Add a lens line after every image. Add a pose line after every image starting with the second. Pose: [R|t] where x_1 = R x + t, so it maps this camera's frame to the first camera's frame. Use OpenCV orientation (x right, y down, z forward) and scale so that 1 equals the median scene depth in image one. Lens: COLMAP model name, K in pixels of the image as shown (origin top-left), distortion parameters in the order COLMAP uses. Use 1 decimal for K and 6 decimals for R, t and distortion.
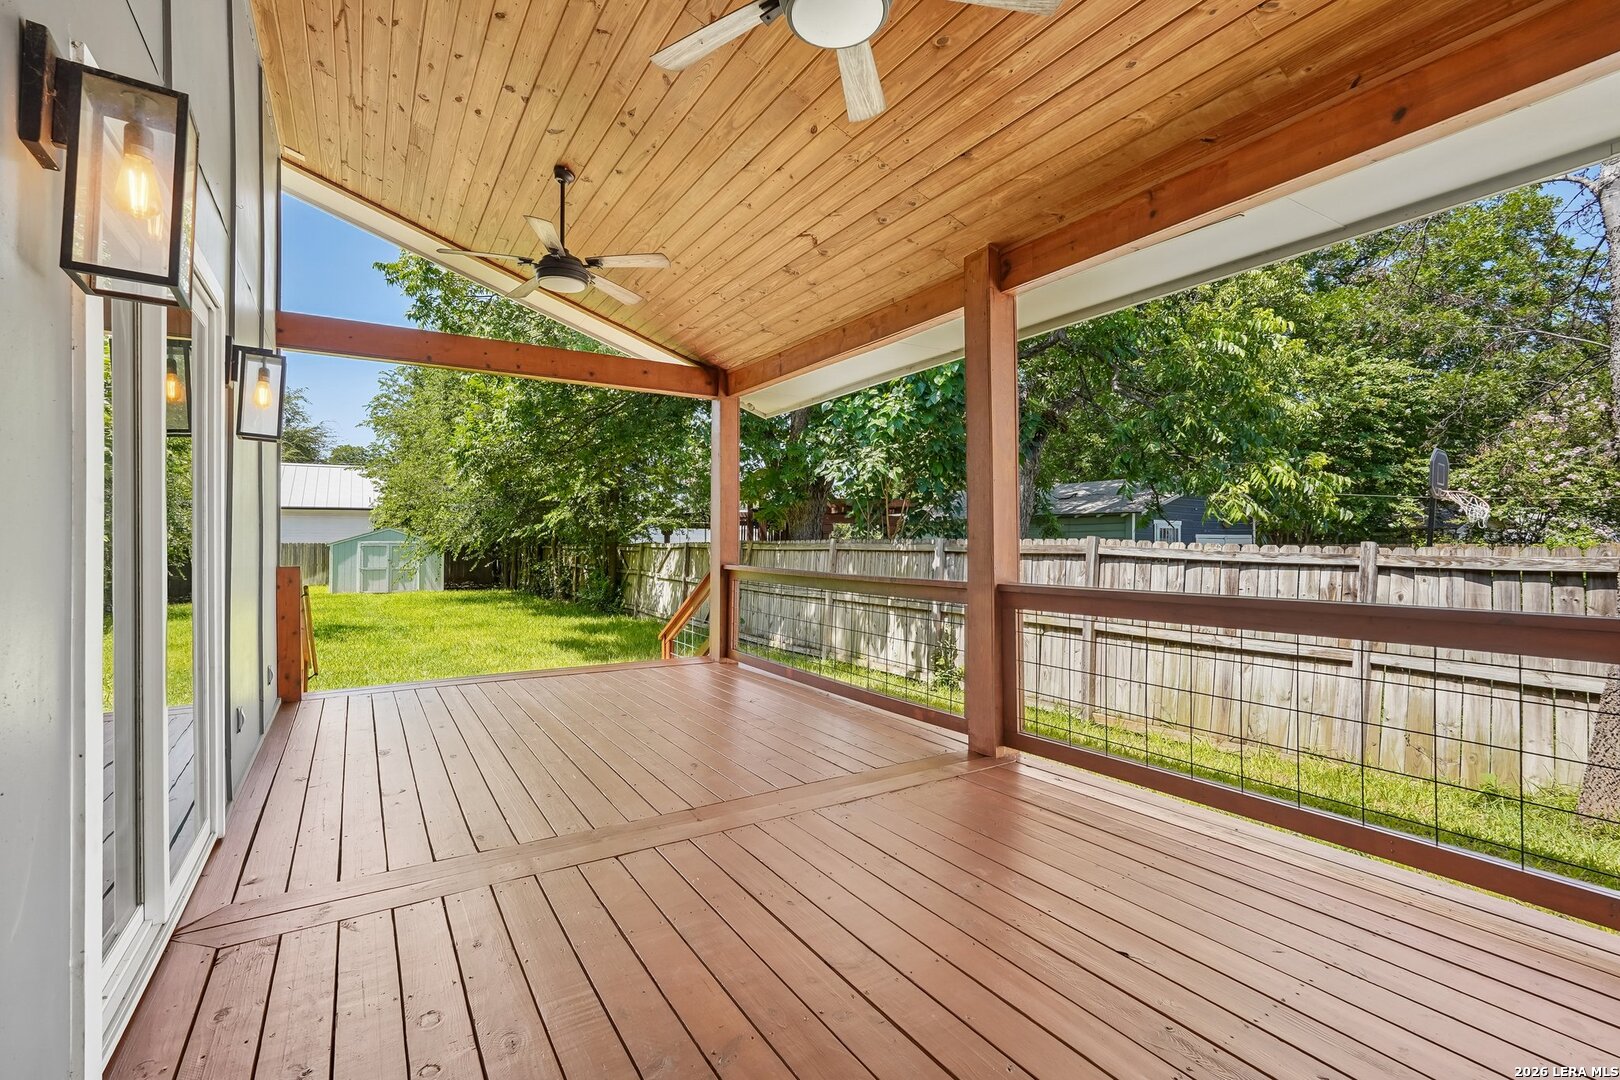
lens RADIAL K [[740.1, 0, 797.9], [0, 740.1, 531.1], [0, 0, 1]] dist [-0.004678, 0.000116]
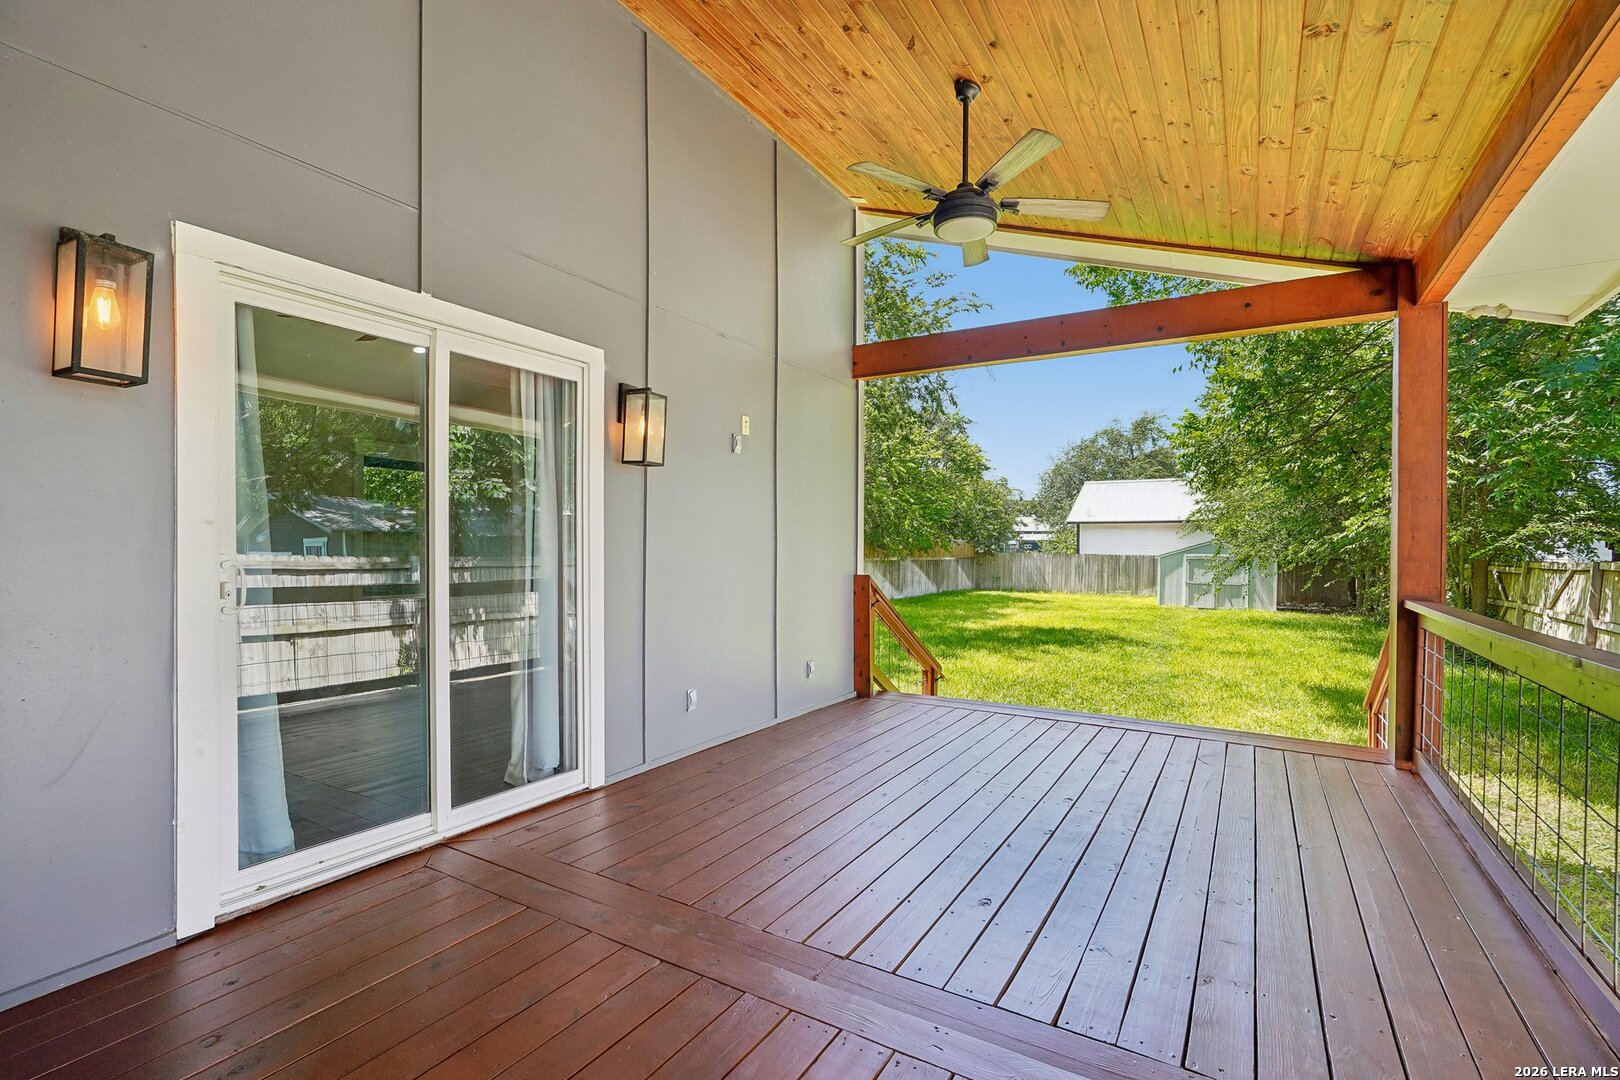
lens RADIAL K [[740.1, 0, 797.9], [0, 740.1, 552.2], [0, 0, 1]] dist [-0.004678, 0.000116]
pose [[0.438732, 0.008650, -0.898576, 0.090724], [0.001193, 0.999947, 0.010208, 0.000709], [0.898617, -0.005551, 0.438699, 0.141460]]
